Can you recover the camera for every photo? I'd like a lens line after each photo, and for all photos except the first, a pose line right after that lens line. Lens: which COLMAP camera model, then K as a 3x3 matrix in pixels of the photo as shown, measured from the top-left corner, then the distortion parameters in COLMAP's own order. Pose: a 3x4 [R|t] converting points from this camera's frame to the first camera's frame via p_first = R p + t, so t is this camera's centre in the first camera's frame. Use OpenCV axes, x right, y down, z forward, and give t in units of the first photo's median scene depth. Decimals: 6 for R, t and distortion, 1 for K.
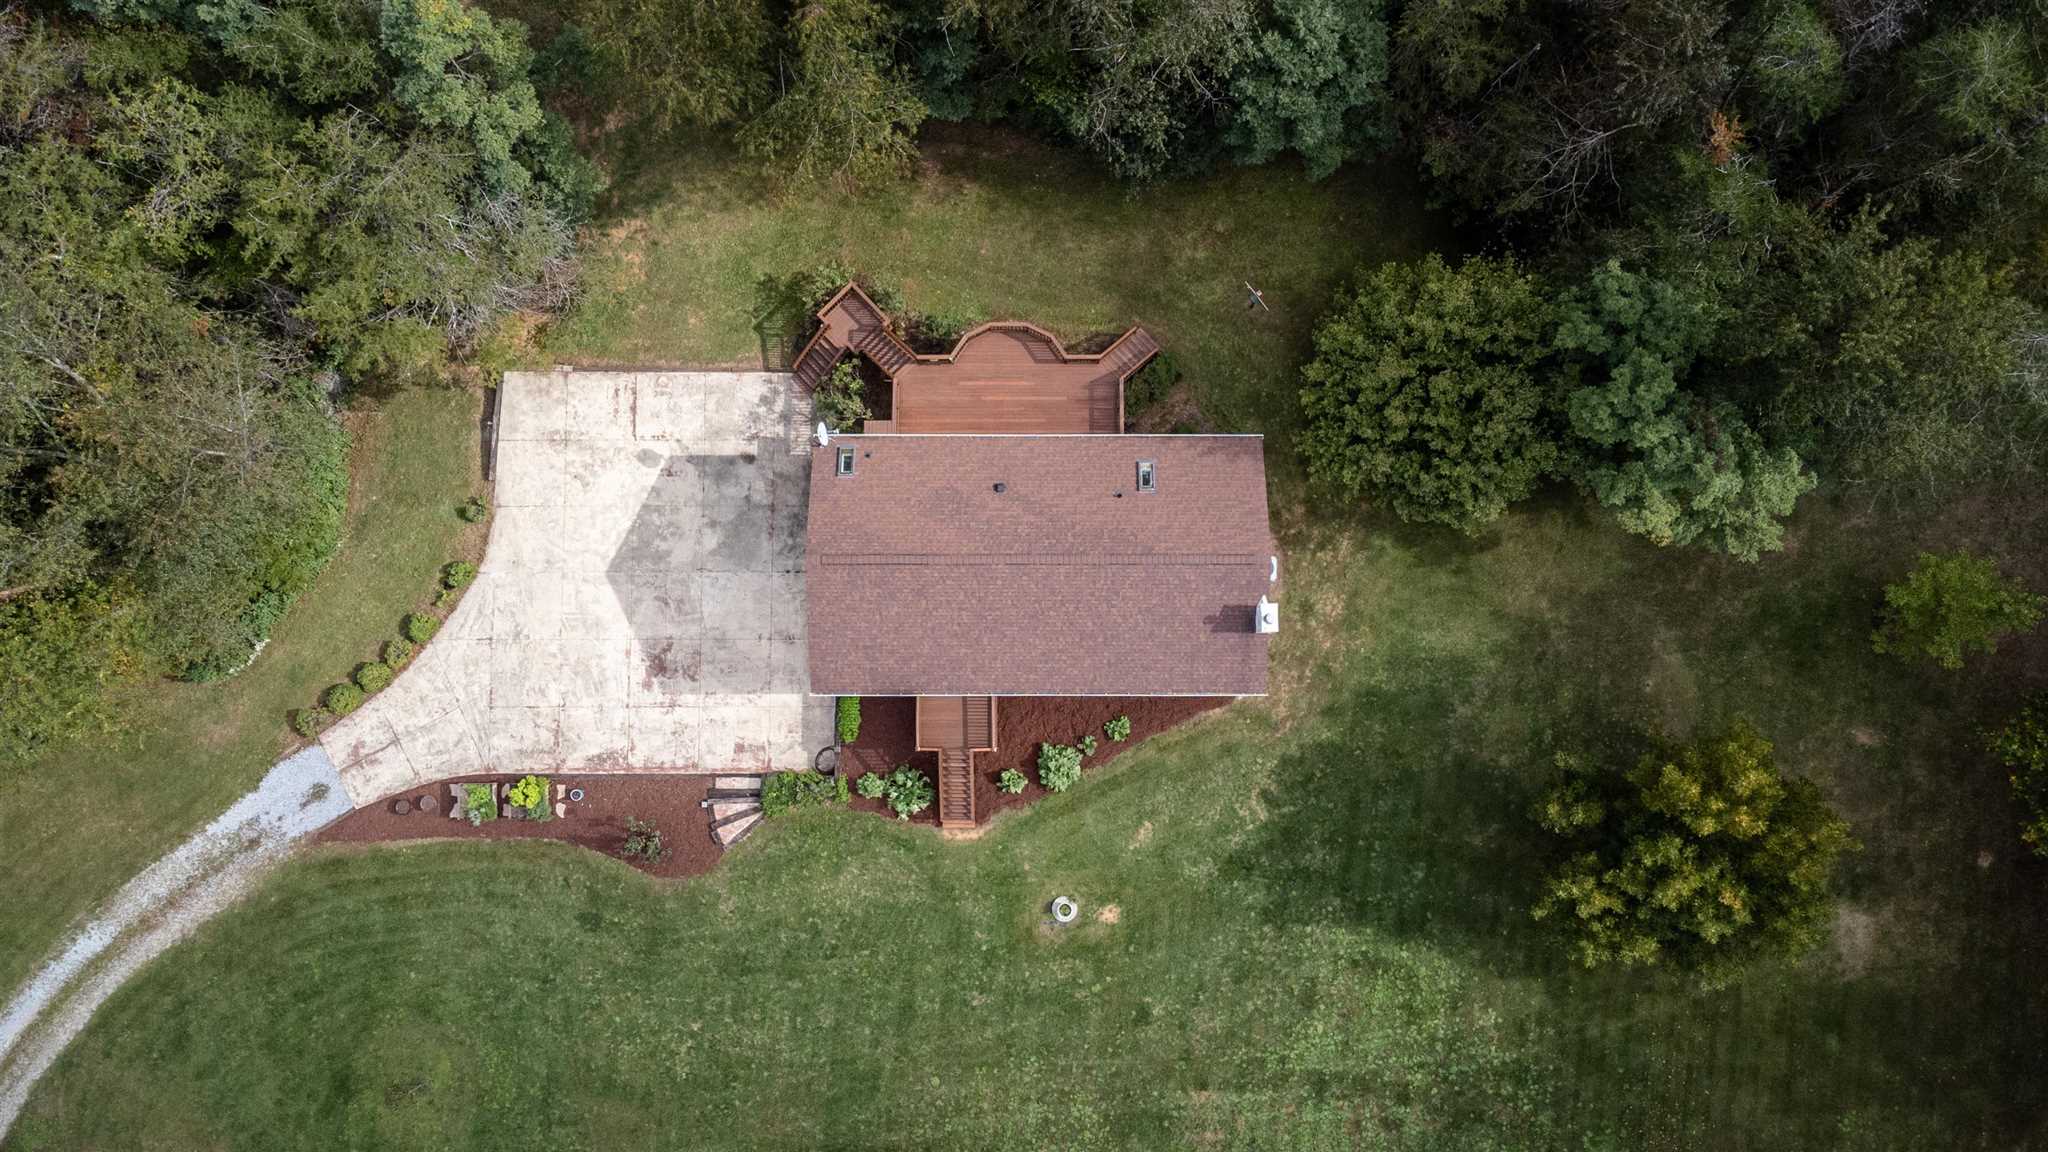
lens RADIAL K [[1676.7, 0, 1024.0], [0, 1676.7, 576.0], [0, 0, 1]] dist [0.052689, -0.012873]
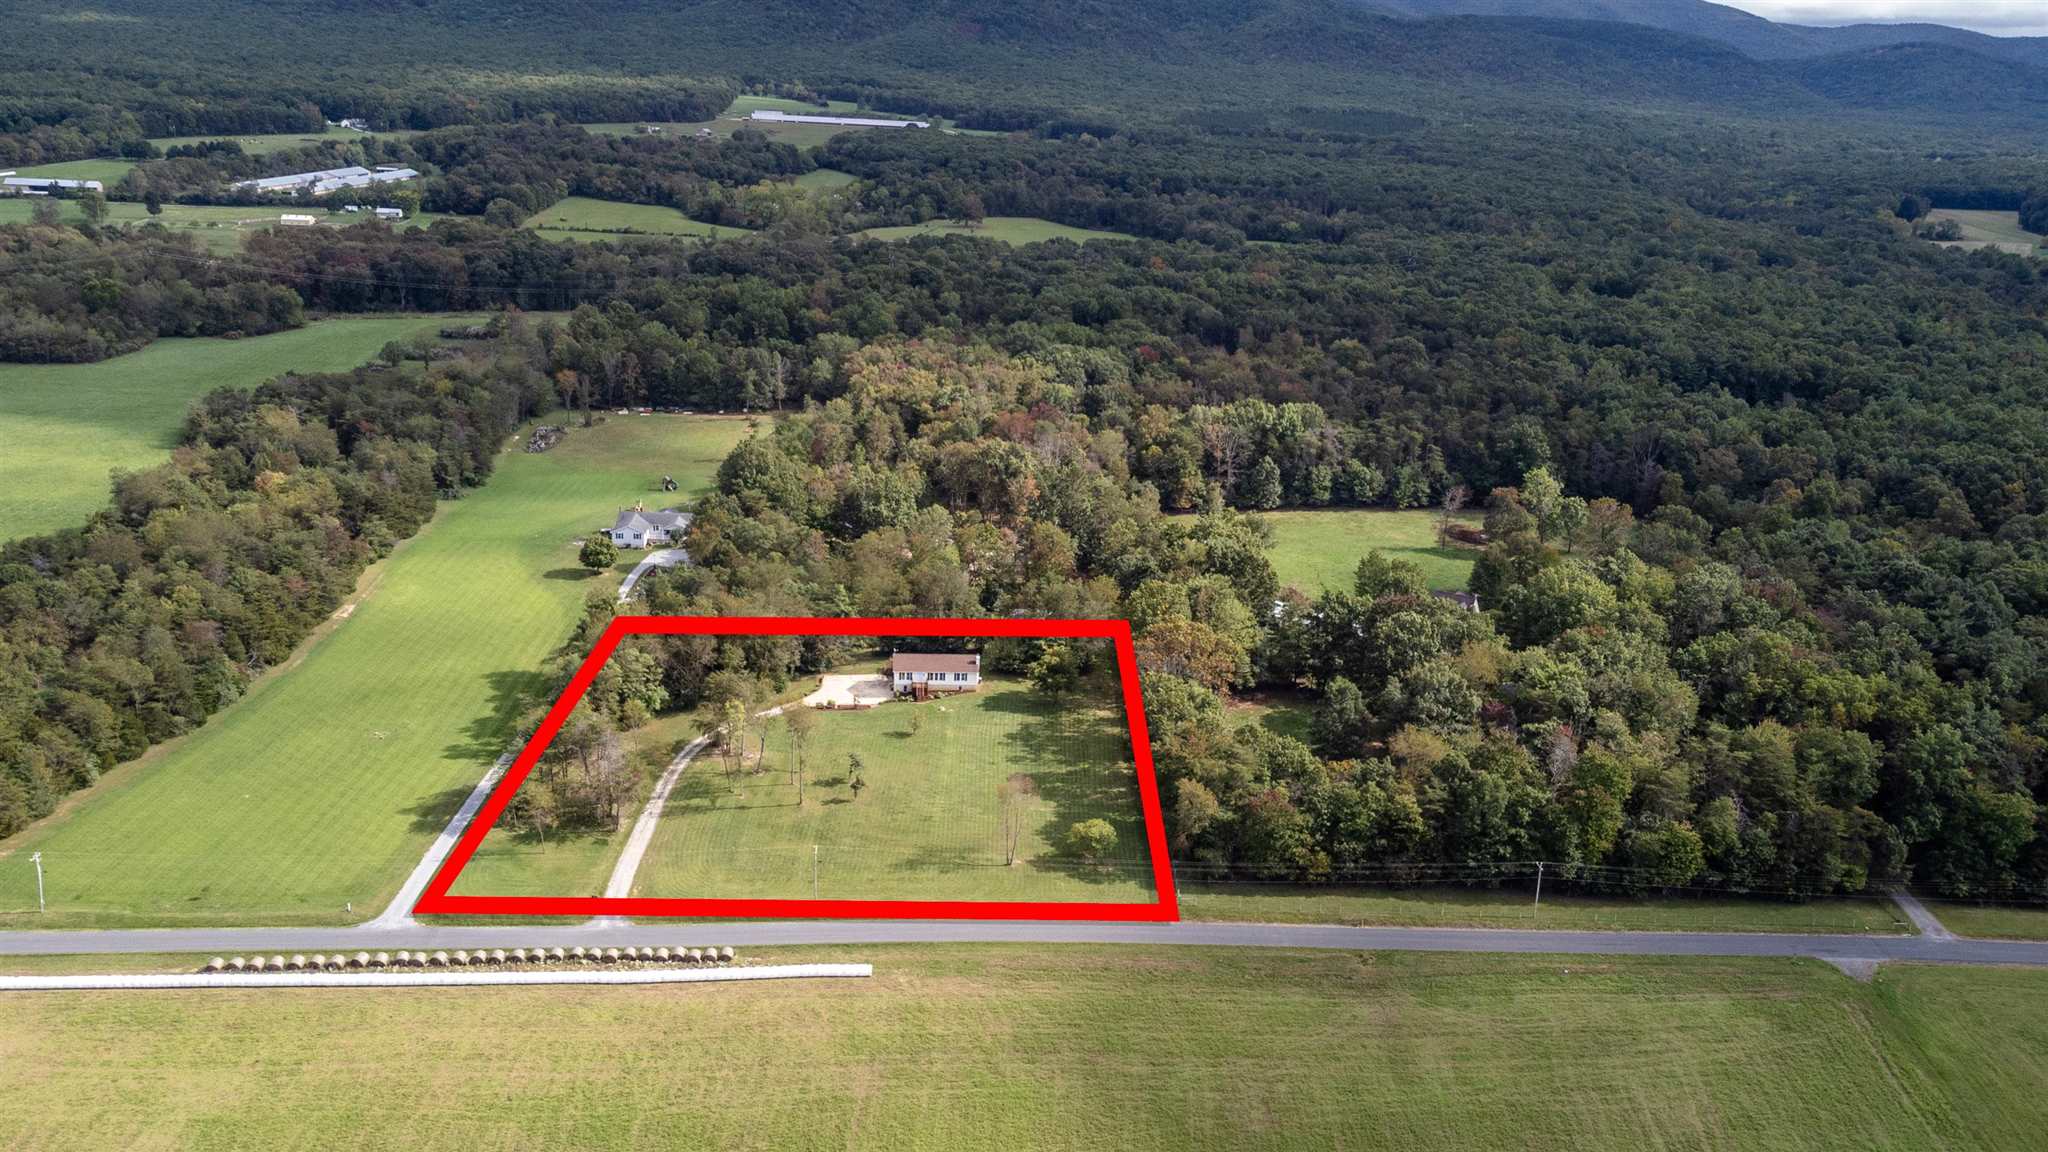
lens RADIAL K [[1676.7, 0, 1024.0], [0, 1676.7, 576.0], [0, 0, 1]] dist [0.052689, -0.012873]
pose [[0.994895, 0.025838, 0.097548, -0.224443], [0.080565, 0.378726, -0.921995, 4.558067], [-0.060766, 0.925148, 0.374712, -1.200473]]
